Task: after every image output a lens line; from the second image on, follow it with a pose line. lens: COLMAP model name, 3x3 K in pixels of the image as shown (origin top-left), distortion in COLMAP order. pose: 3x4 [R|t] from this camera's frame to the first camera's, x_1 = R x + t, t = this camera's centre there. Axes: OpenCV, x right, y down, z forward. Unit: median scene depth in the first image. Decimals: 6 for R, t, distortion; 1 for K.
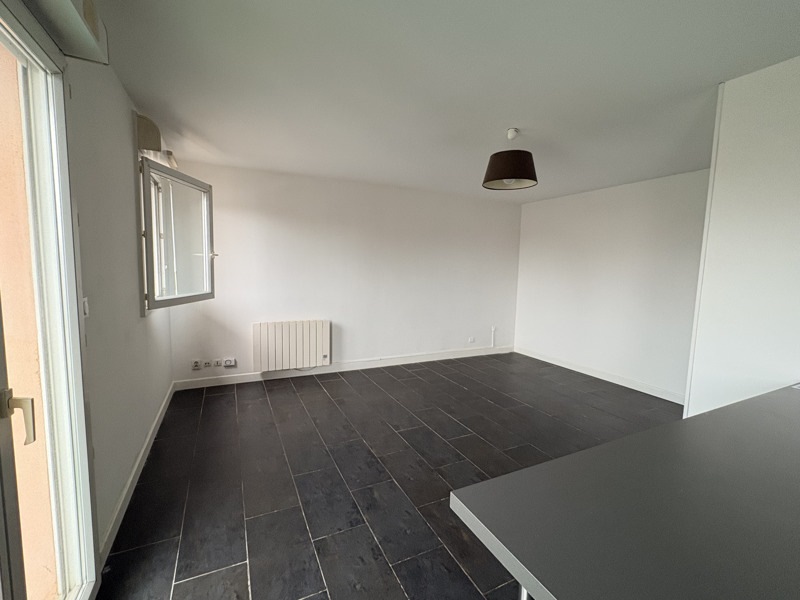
lens RADIAL K [[355.4, 0, 401.2], [0, 355.4, 300.8], [0, 0, 1]] dist [-0.002101, -0.000382]
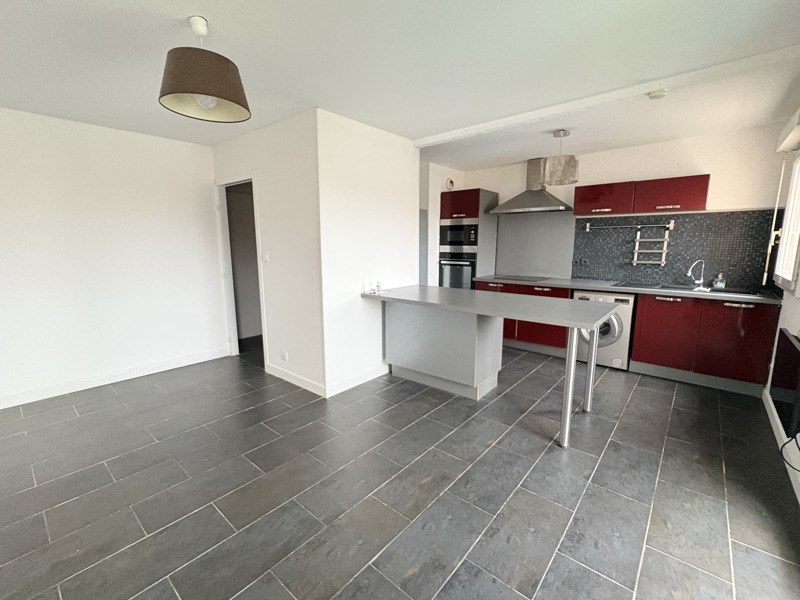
lens RADIAL K [[355.4, 0, 395.6], [0, 355.4, 301.3], [0, 0, 1]] dist [-0.002101, -0.000382]
pose [[-0.397816, -0.175537, 0.900516, -0.741265], [0.083157, 0.970587, 0.225932, -0.155477], [-0.913689, 0.164763, -0.371518, 1.512448]]
